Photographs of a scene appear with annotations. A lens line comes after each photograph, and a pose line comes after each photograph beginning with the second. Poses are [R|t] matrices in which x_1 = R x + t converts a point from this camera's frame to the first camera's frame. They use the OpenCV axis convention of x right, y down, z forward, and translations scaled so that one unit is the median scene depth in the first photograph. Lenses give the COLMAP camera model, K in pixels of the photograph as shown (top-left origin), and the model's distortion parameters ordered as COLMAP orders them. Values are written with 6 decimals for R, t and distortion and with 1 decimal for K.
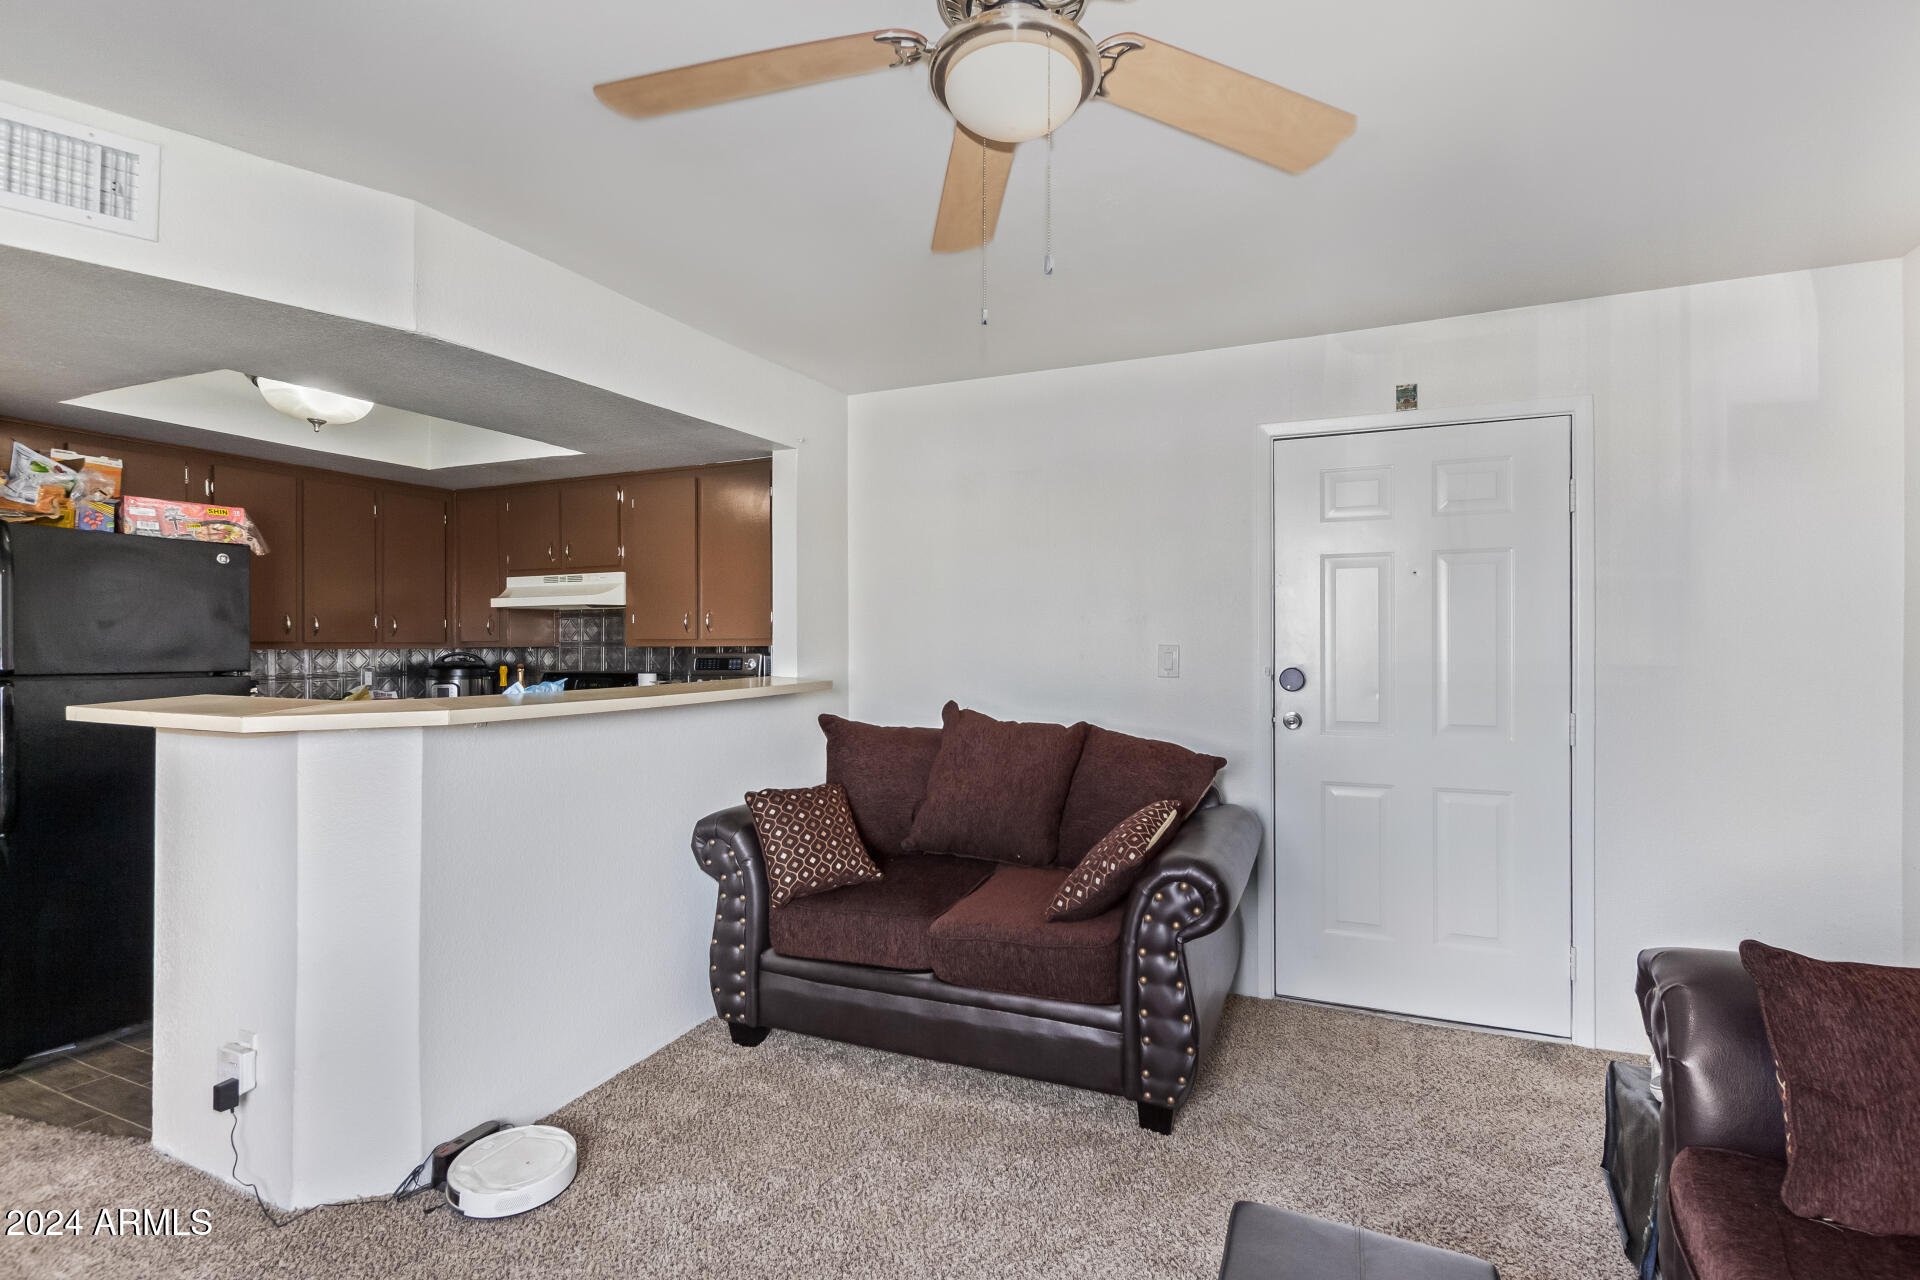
lens RADIAL K [[879.9, 0, 969.8], [0, 879.9, 639.2], [0, 0, 1]] dist [0.000487, -0.000860]
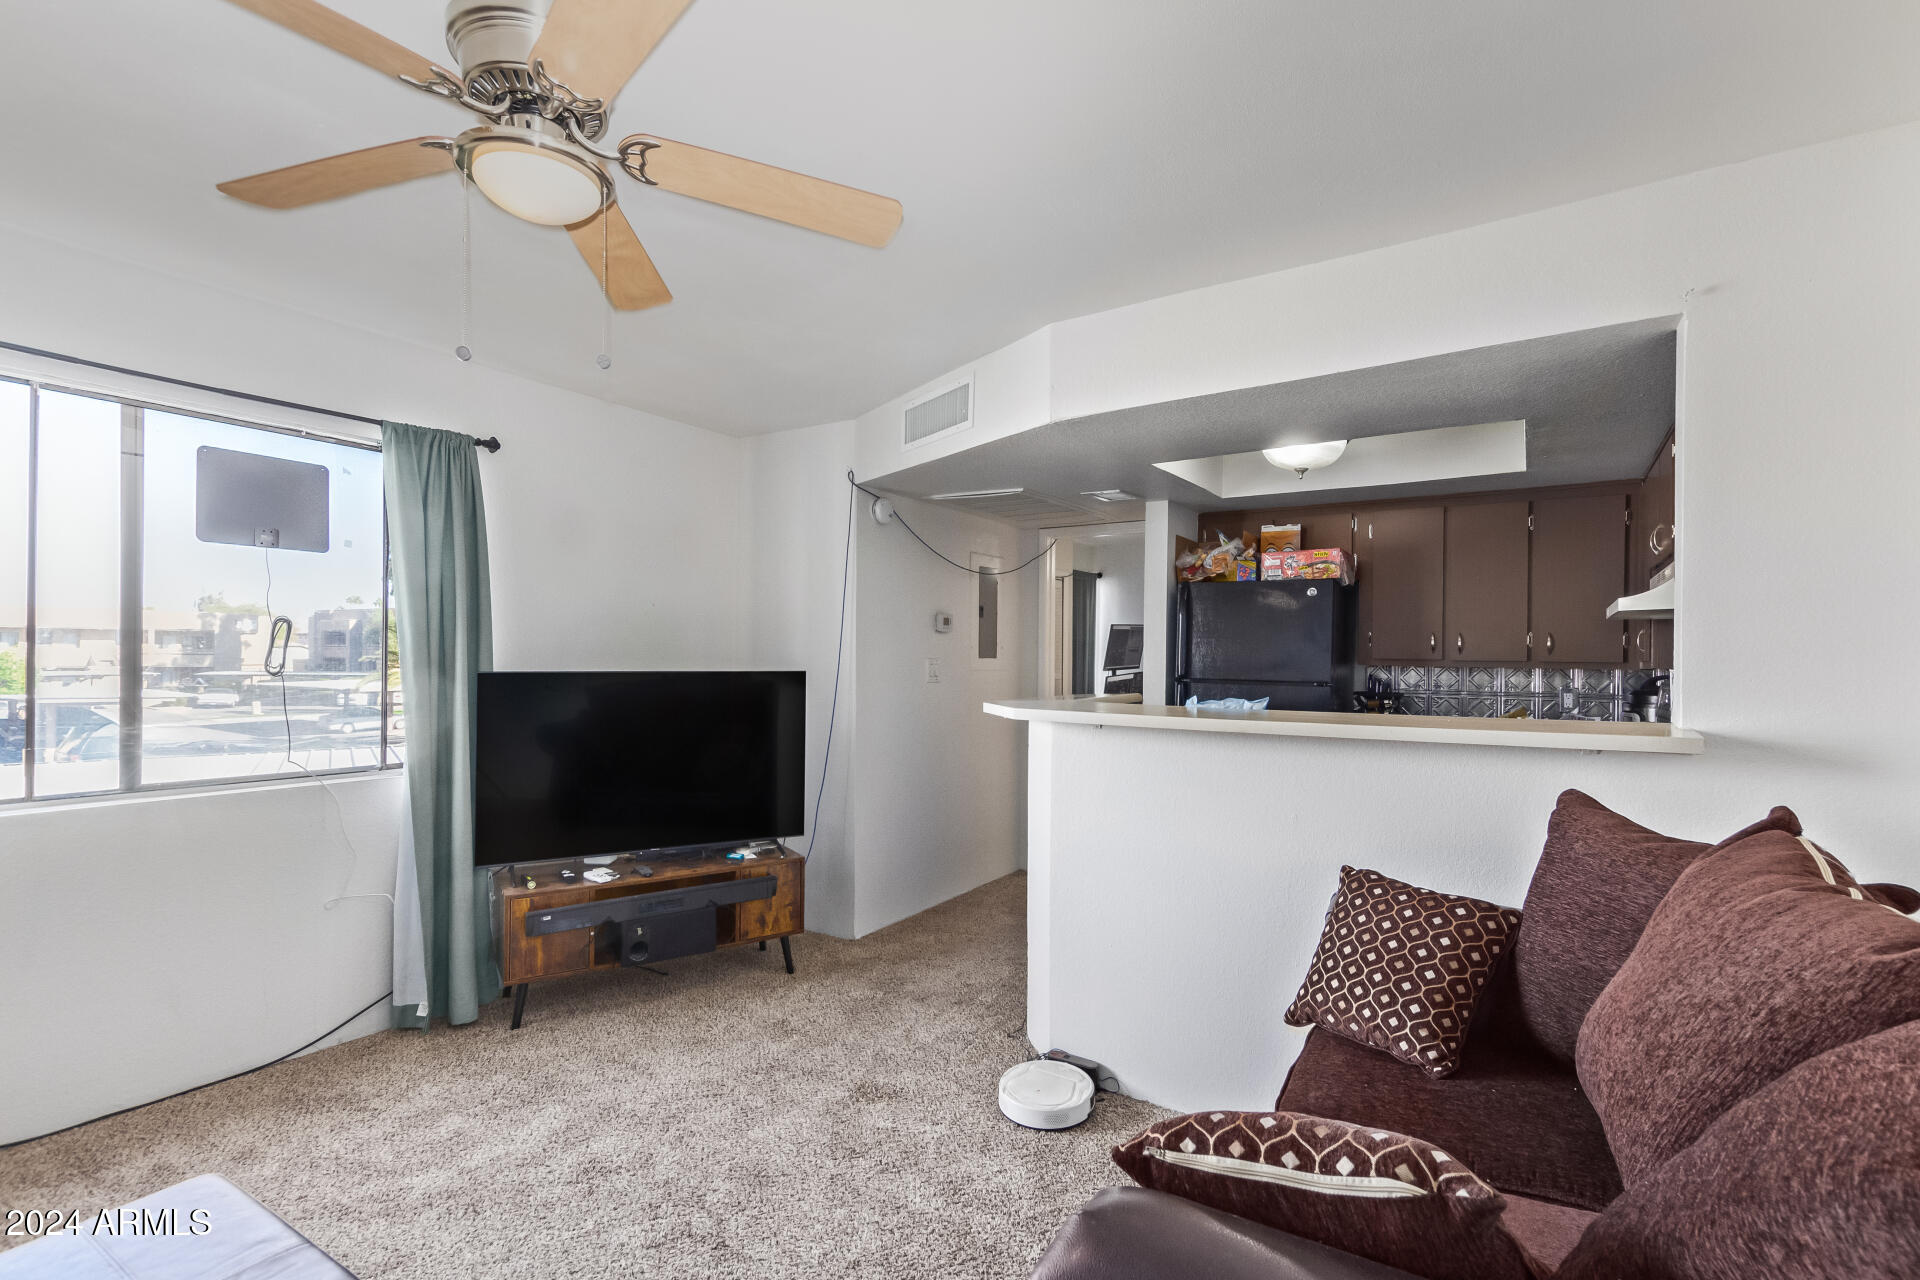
lens RADIAL K [[879.9, 0, 969.8], [0, 879.9, 639.2], [0, 0, 1]] dist [0.000487, -0.000860]
pose [[-0.173952, -0.015786, -0.984628, 0.470425], [-0.009036, 0.999855, -0.014434, -0.001559], [0.984713, 0.006386, -0.174069, 0.743023]]
